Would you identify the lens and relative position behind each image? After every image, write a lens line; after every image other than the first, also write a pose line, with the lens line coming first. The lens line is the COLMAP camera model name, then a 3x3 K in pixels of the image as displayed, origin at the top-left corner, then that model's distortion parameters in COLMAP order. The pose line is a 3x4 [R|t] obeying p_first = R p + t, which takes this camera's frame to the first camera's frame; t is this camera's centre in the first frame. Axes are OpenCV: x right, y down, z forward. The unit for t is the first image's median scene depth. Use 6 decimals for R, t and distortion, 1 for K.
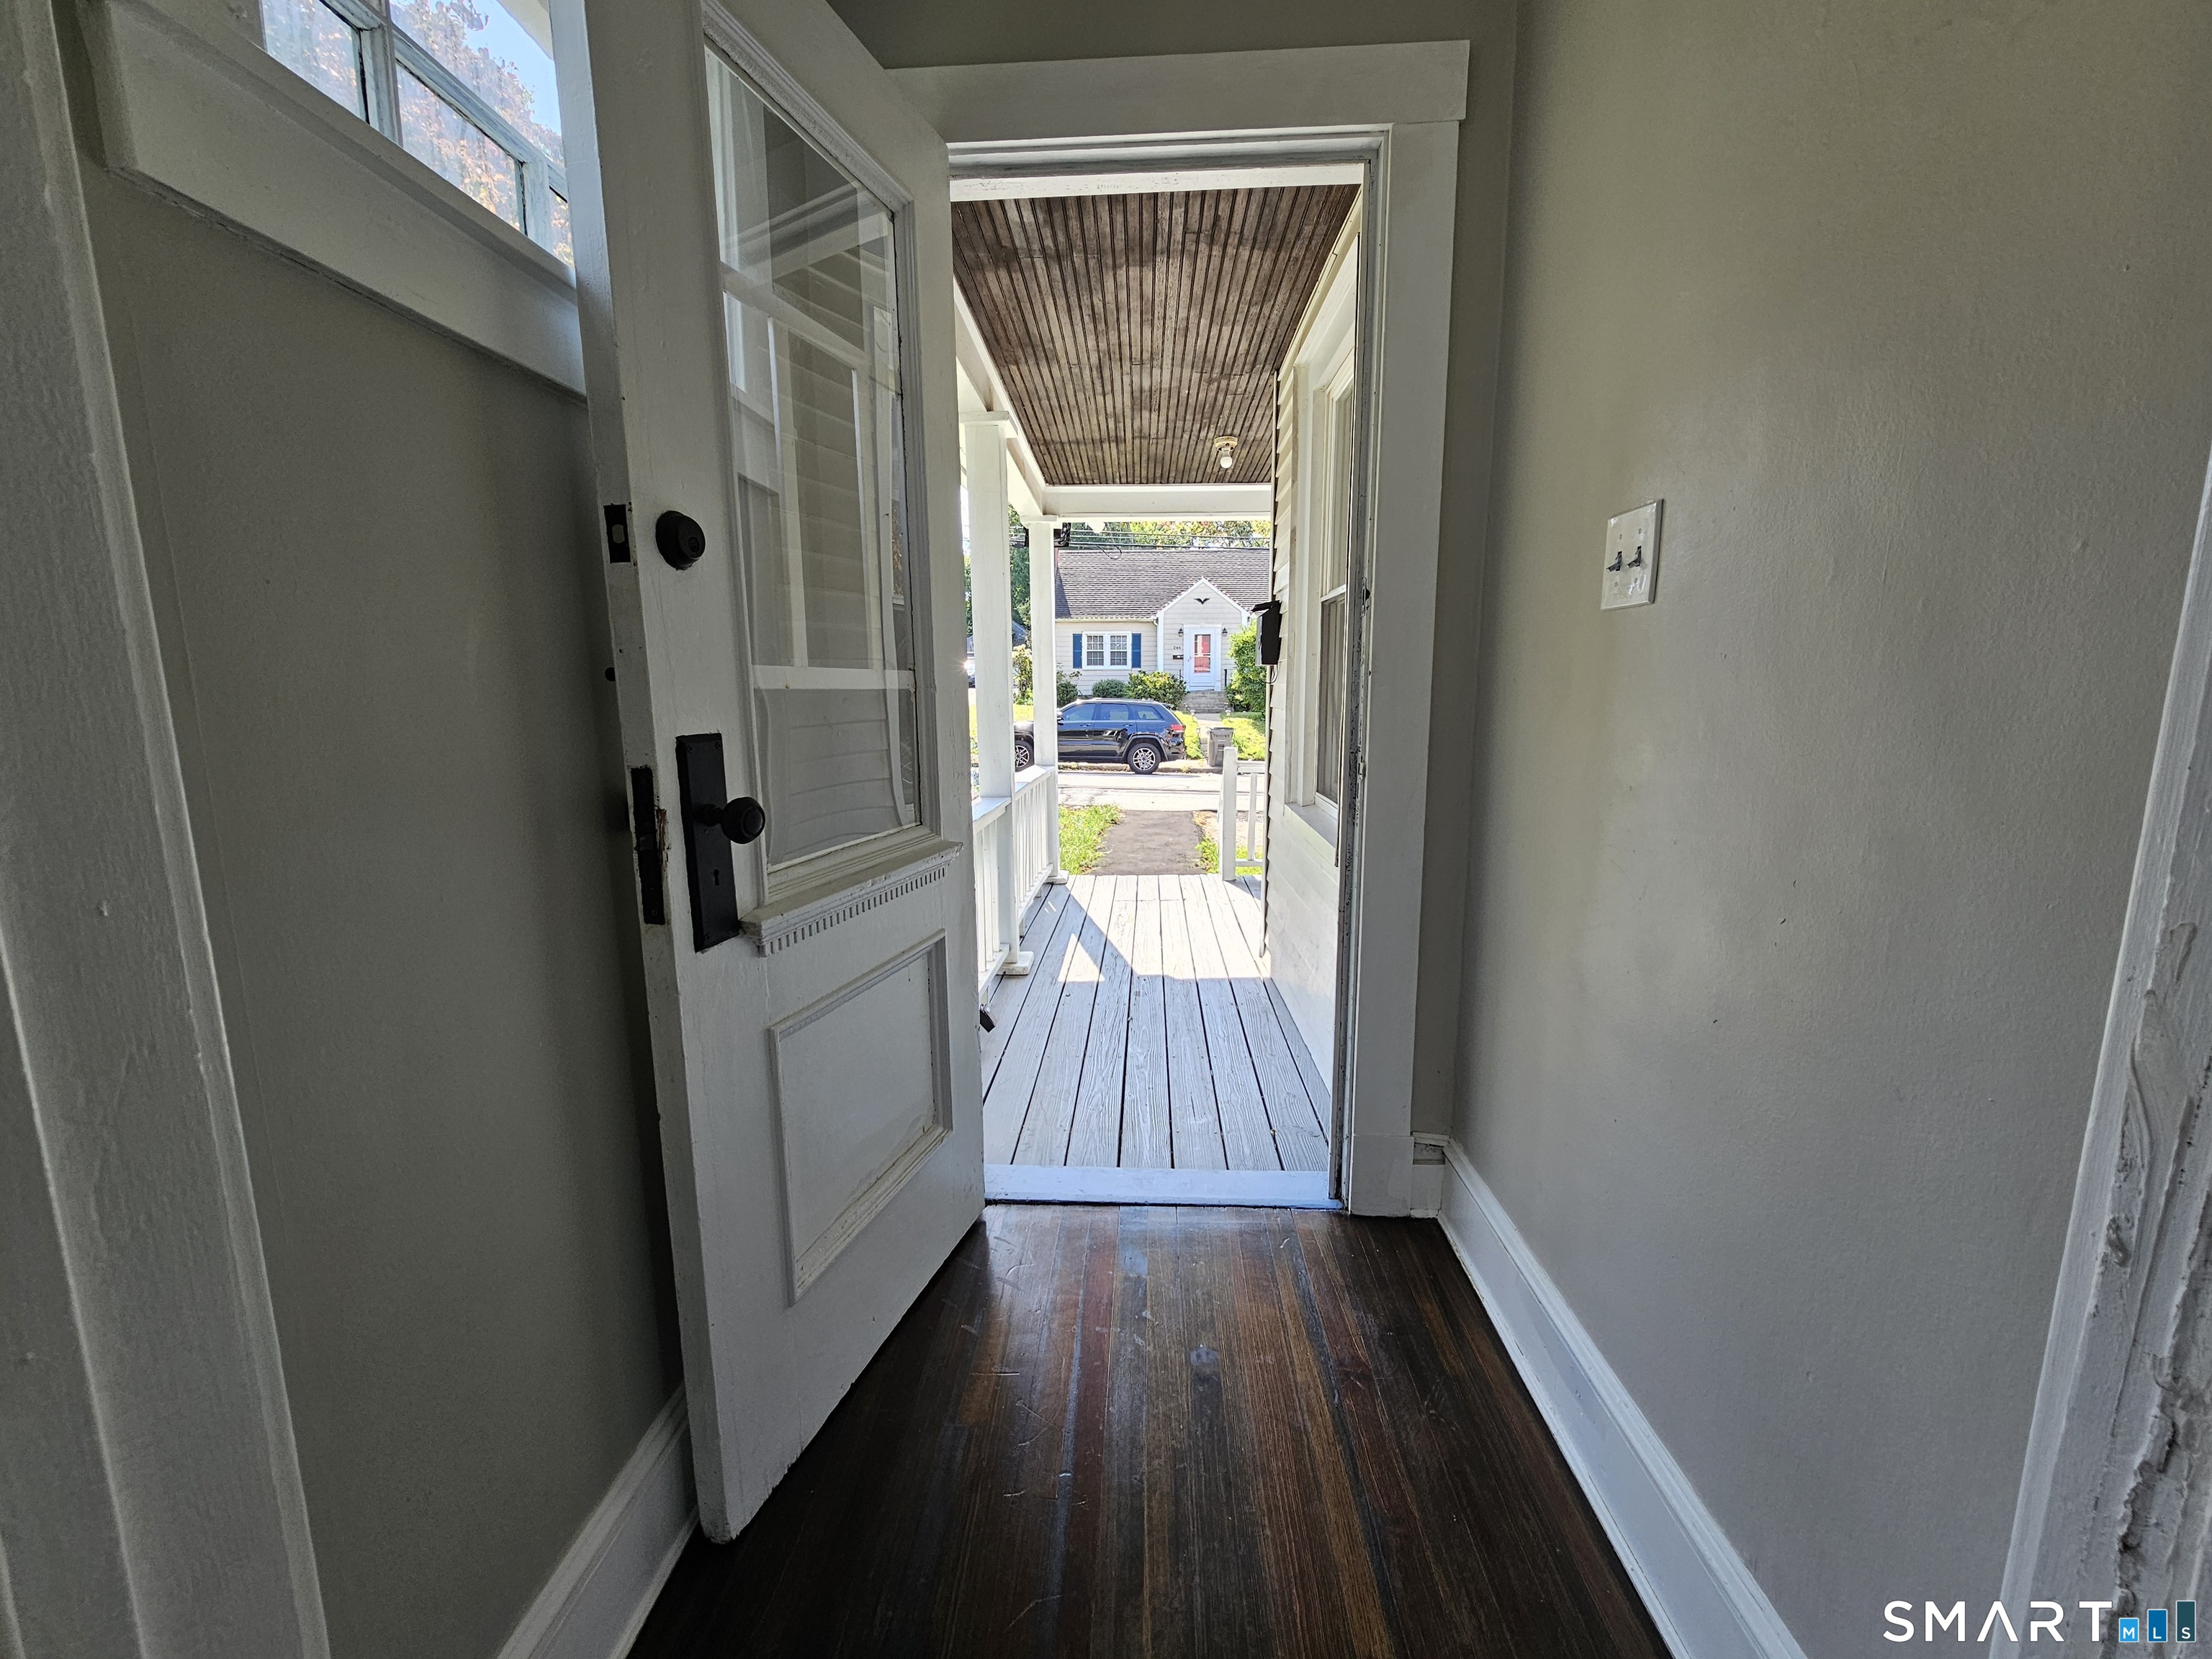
lens RADIAL K [[900.6, 0, 1105.2], [0, 900.6, 831.6], [0, 0, 1]] dist [-0.001512, -0.000115]
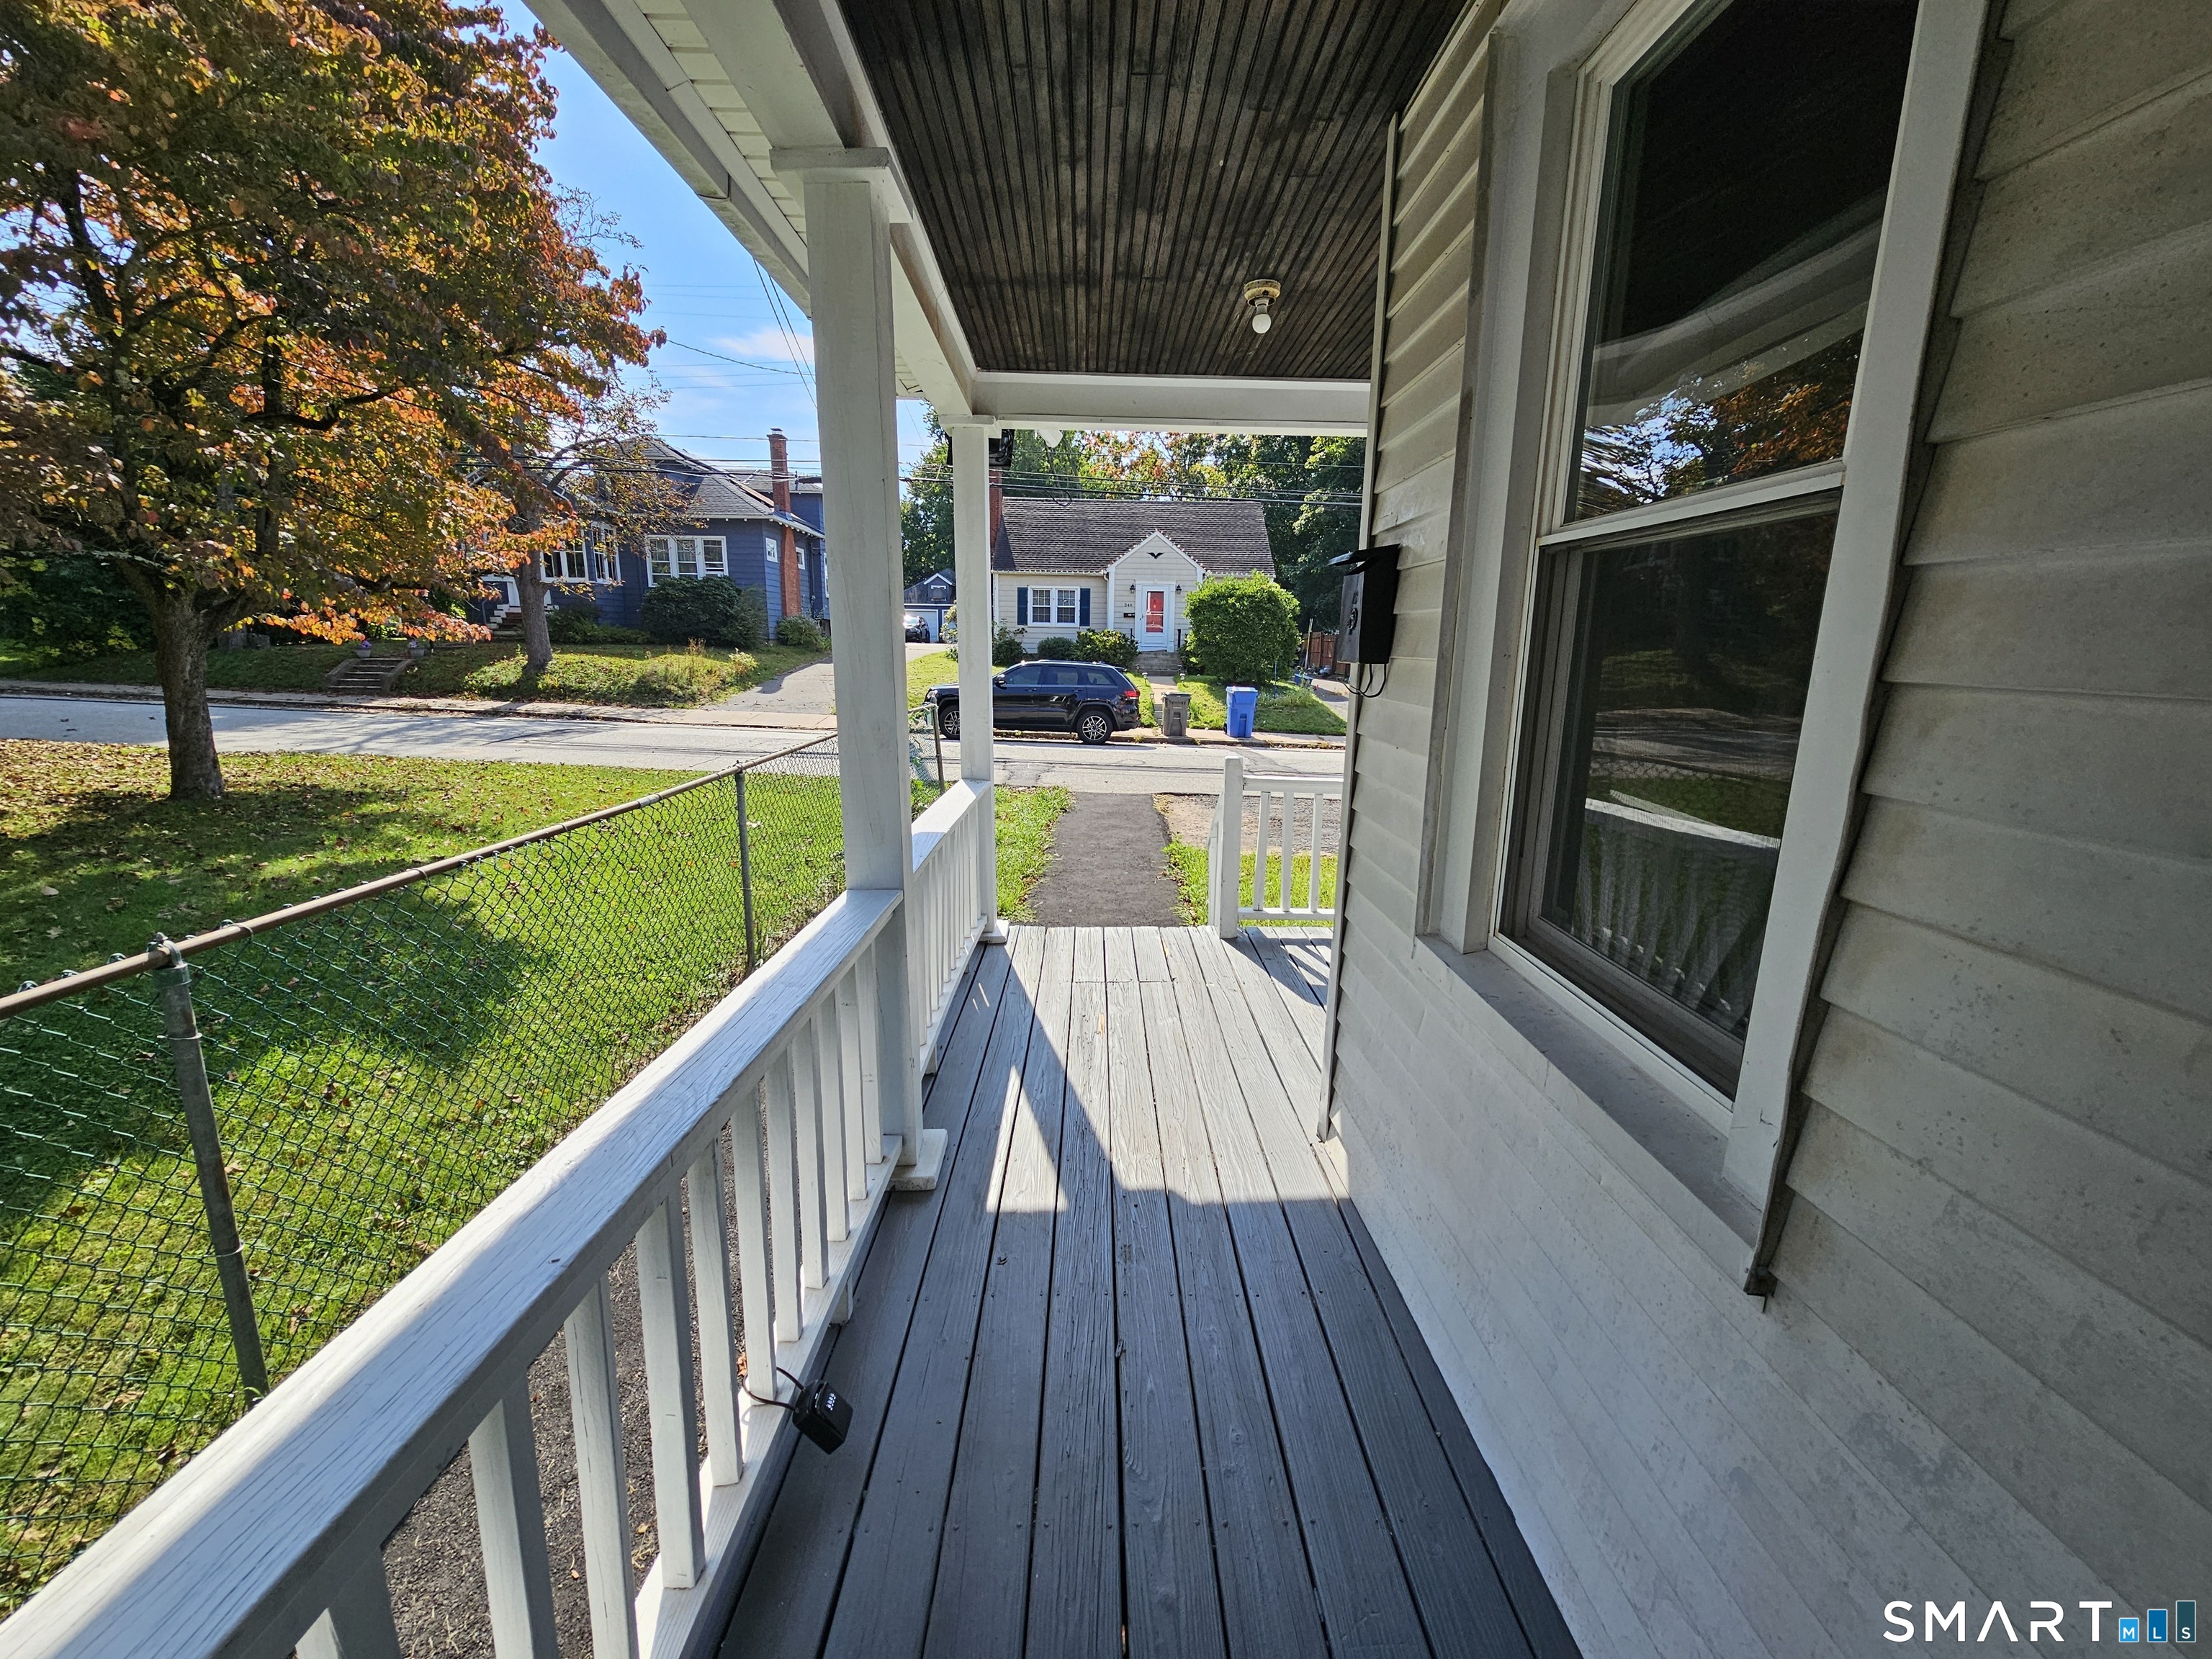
lens RADIAL K [[900.6, 0, 1101.3], [0, 900.6, 838.3], [0, 0, 1]] dist [-0.001512, -0.000115]
pose [[0.998302, 0.006269, 0.057914, -0.009091], [-0.009428, 0.998473, 0.054429, -0.067823], [-0.057484, -0.054882, 0.996837, 0.288389]]
